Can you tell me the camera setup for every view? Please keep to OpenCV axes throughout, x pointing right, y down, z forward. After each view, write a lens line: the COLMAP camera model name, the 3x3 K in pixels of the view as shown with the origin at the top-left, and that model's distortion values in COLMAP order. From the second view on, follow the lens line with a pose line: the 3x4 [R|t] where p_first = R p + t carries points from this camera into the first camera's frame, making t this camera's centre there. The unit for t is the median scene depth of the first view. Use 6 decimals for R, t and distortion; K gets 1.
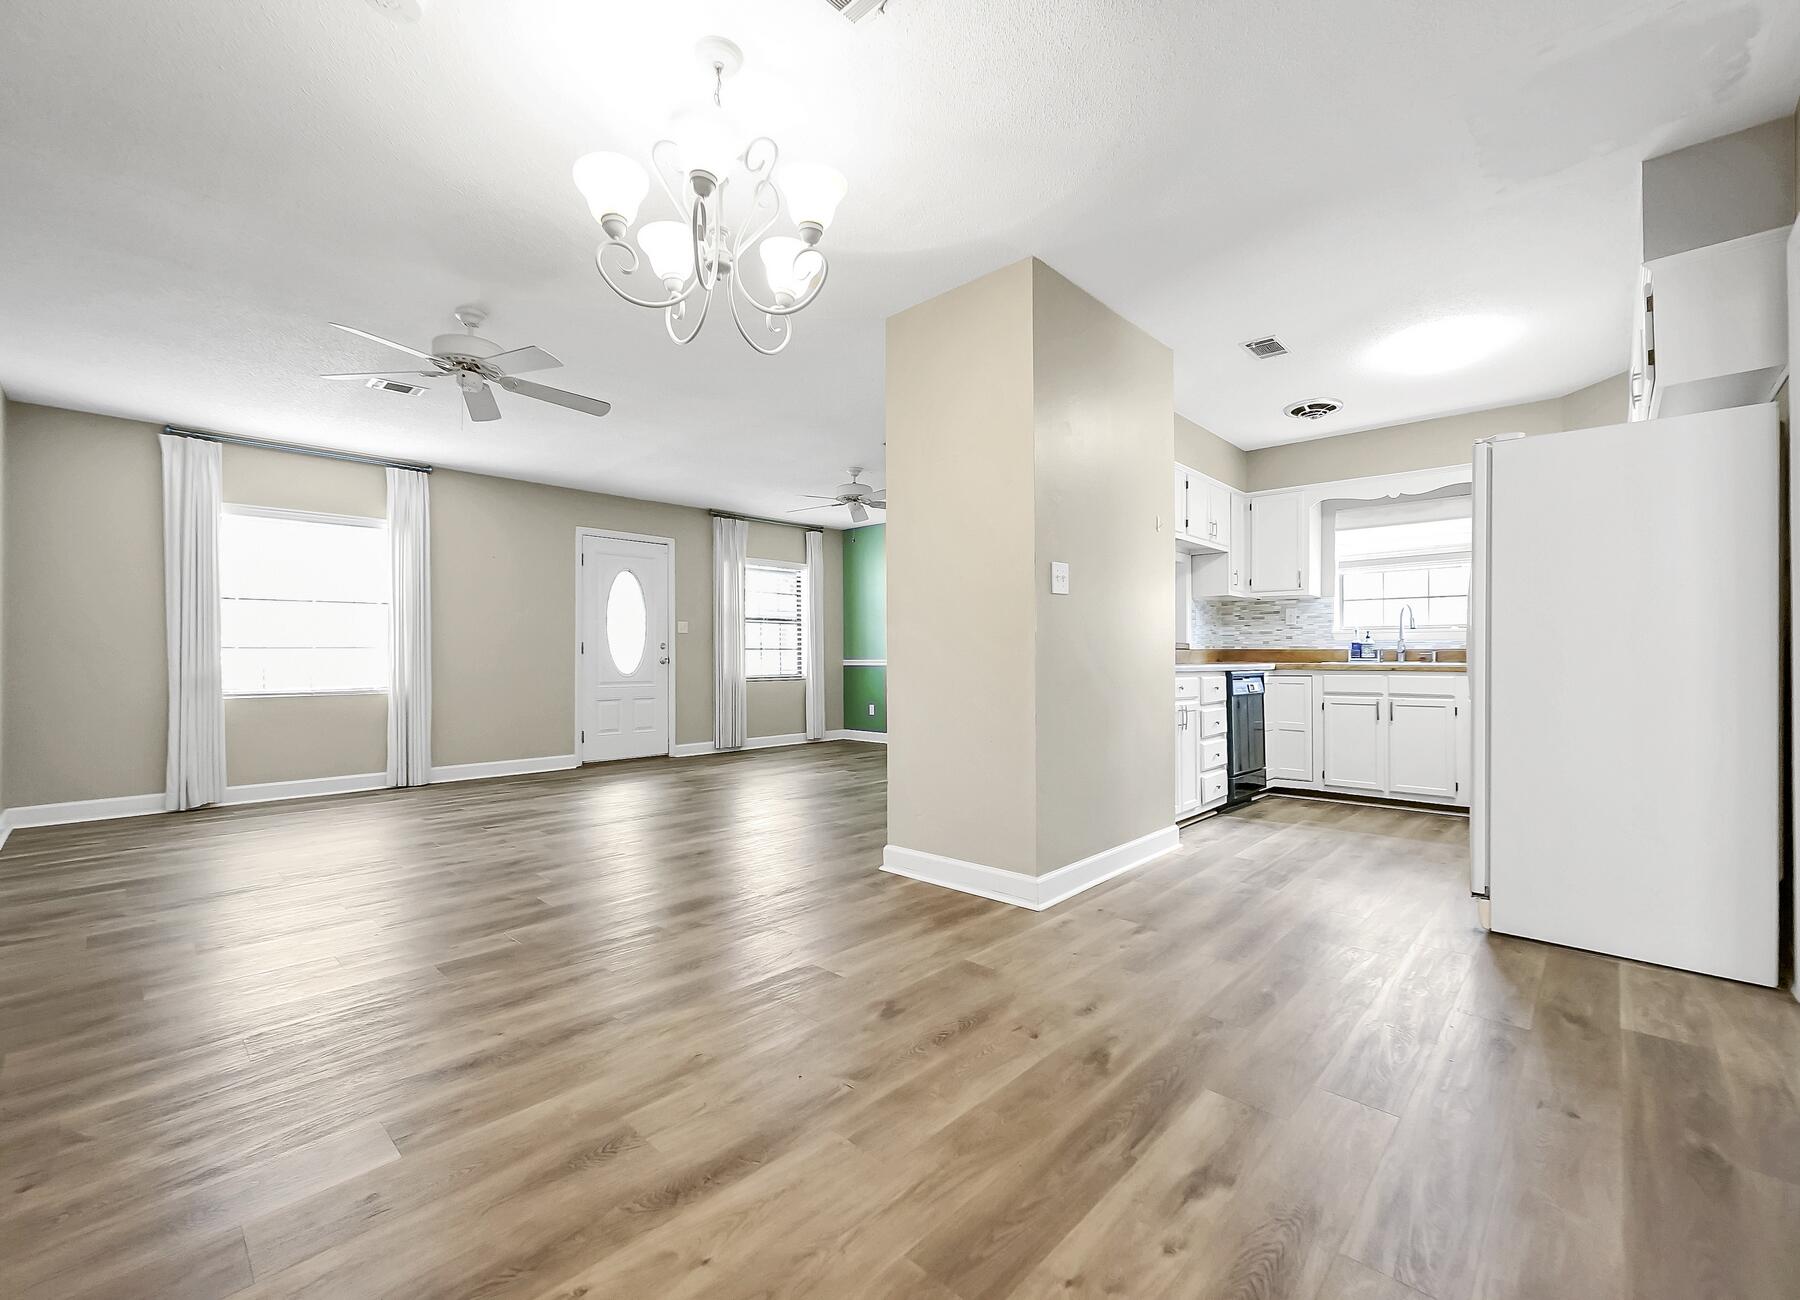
lens RADIAL K [[784.8, 0, 900.0], [0, 784.8, 650.0], [0, 0, 1]] dist [-0.004503, 0.000071]
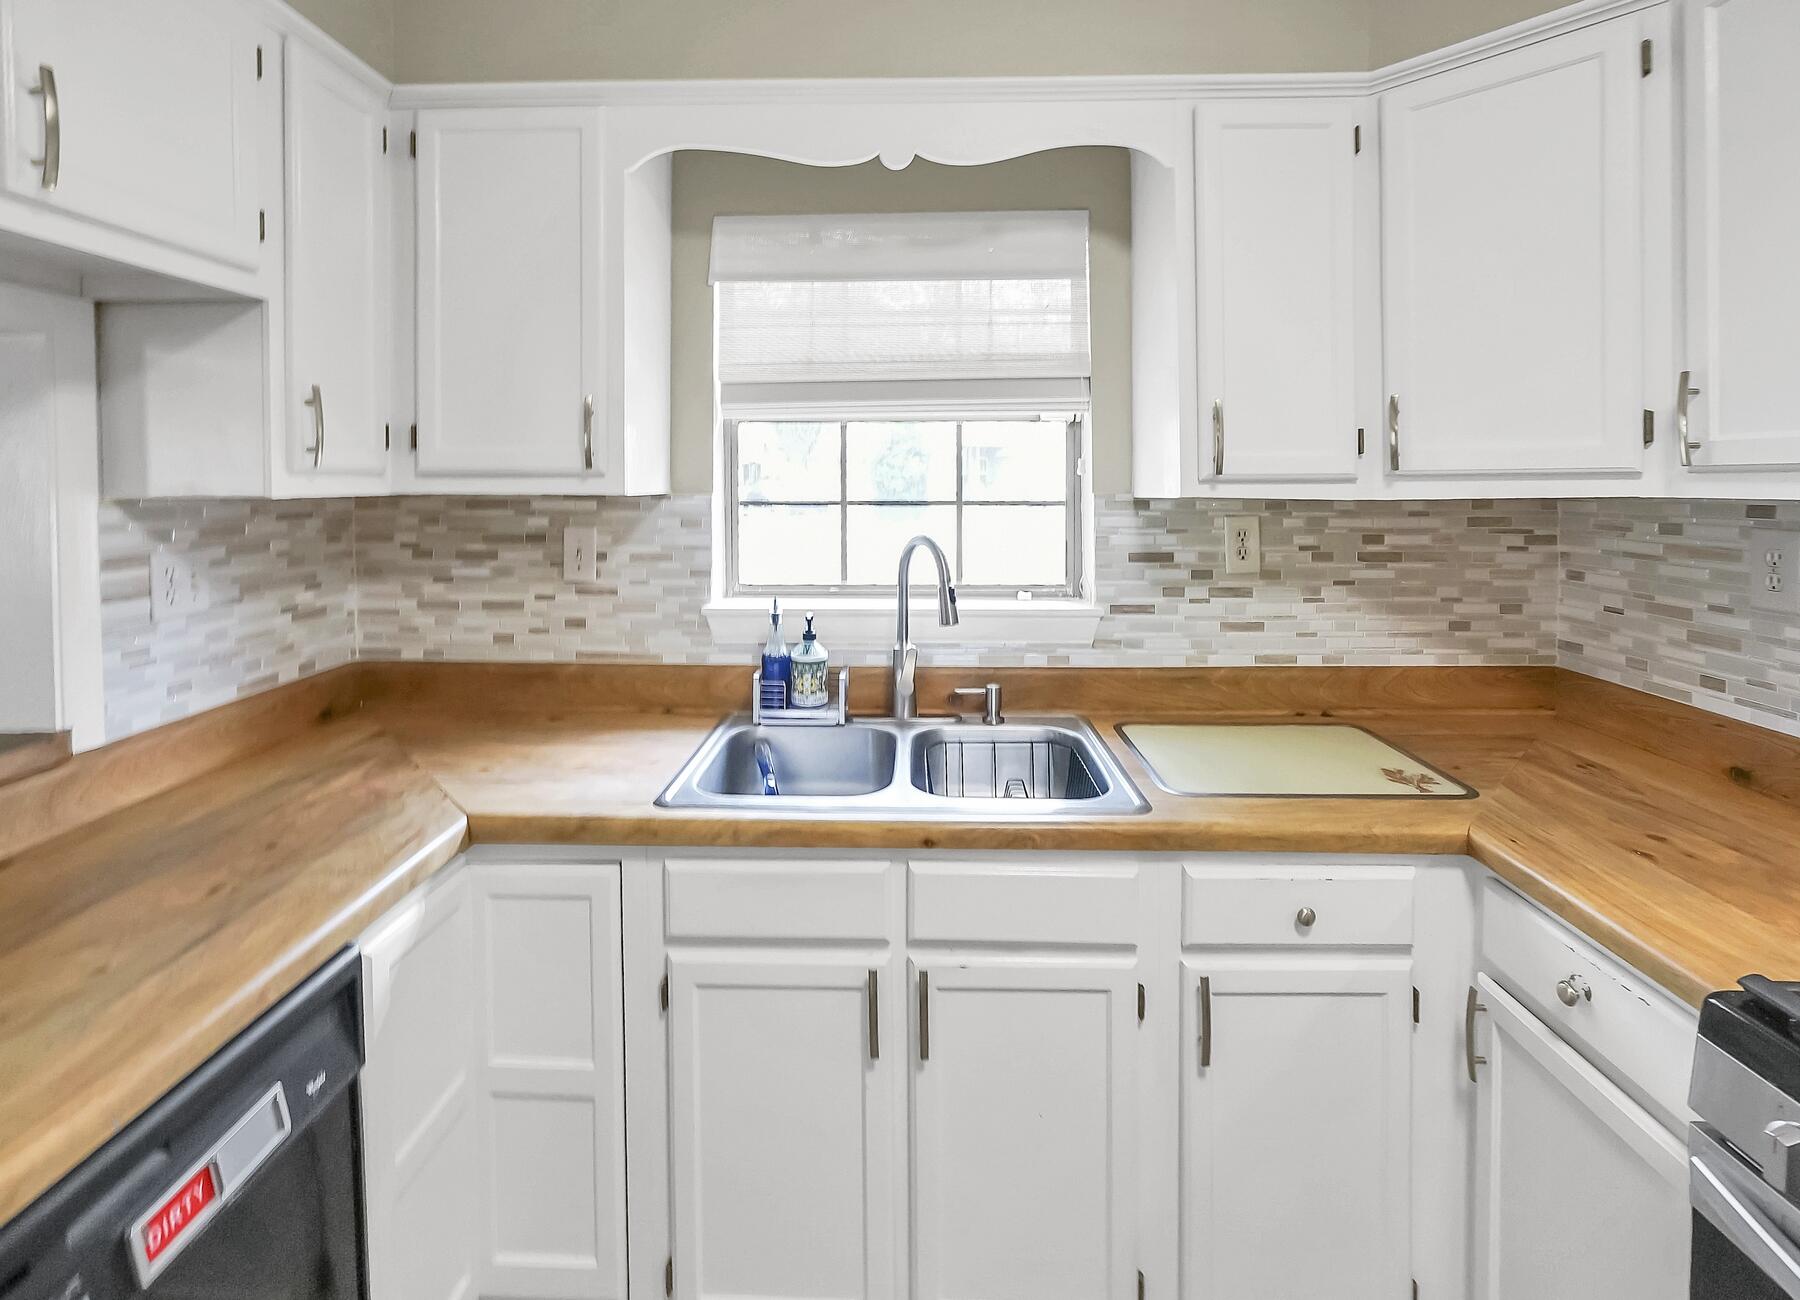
lens RADIAL K [[815.6, 0, 894.7], [0, 815.6, 488.4], [0, 0, 1]] dist [-0.019940, 0.009258]
pose [[0.755222, -0.010447, 0.655385, 0.406281], [-0.005122, 0.999748, 0.021838, -0.078798], [-0.655449, -0.019849, 0.754979, 0.723592]]
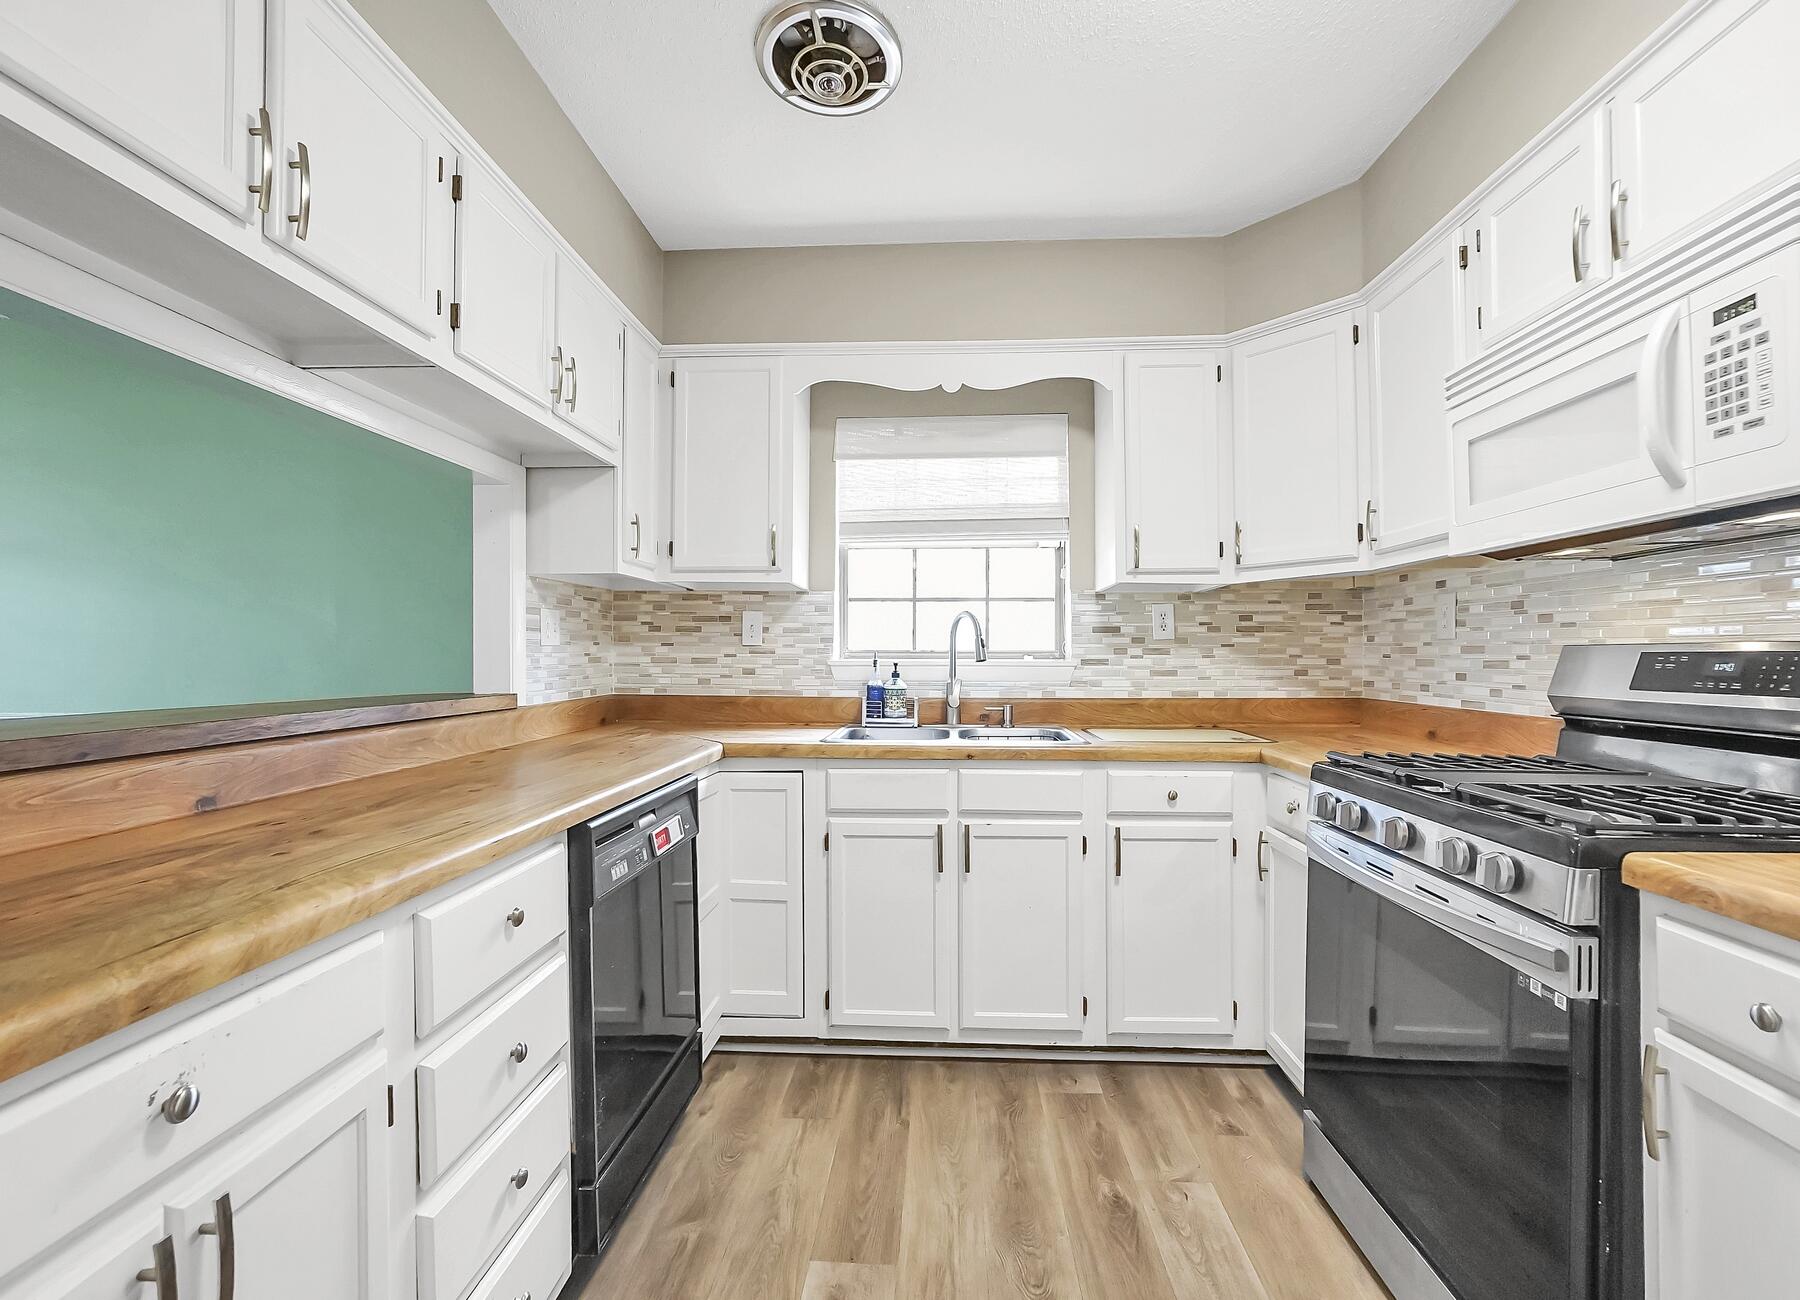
lens RADIAL K [[767.6, 0, 908.6], [0, 767.6, 665.6], [0, 0, 1]] dist [-0.008096, 0.000448]
pose [[0.771812, -0.008520, 0.635794, 0.286135], [-0.007082, 0.999733, 0.021994, -0.032254], [-0.635811, -0.021478, 0.771546, 0.603041]]
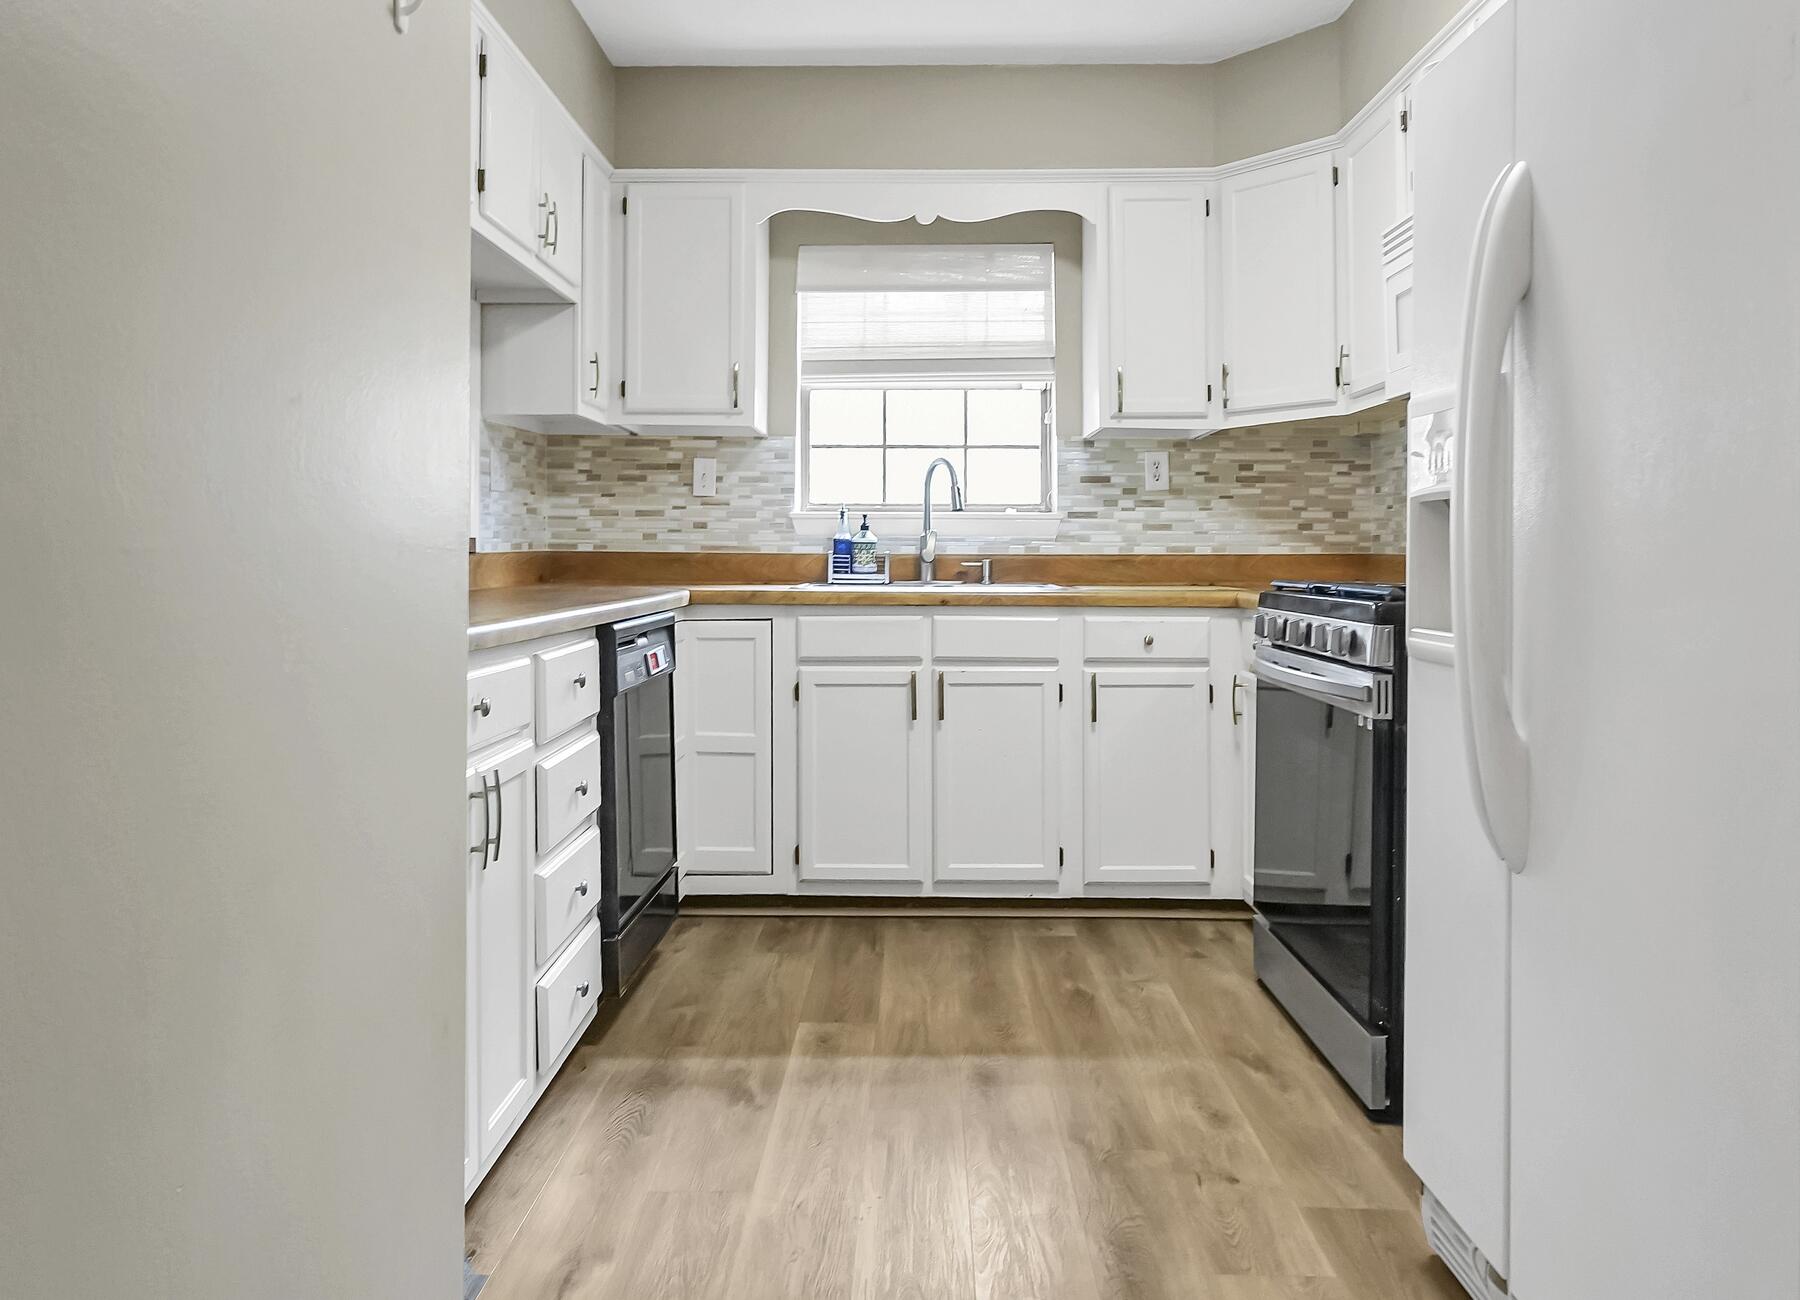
lens RADIAL K [[1206.5, 0, 895.4], [0, 1206.5, 557.8], [0, 0, 1]] dist [0.007210, 0.000775]
pose [[0.752456, -0.000217, 0.658642, 0.145057], [-0.008953, 0.999904, 0.010557, -0.006343], [-0.658581, -0.013840, 0.752382, 0.448909]]
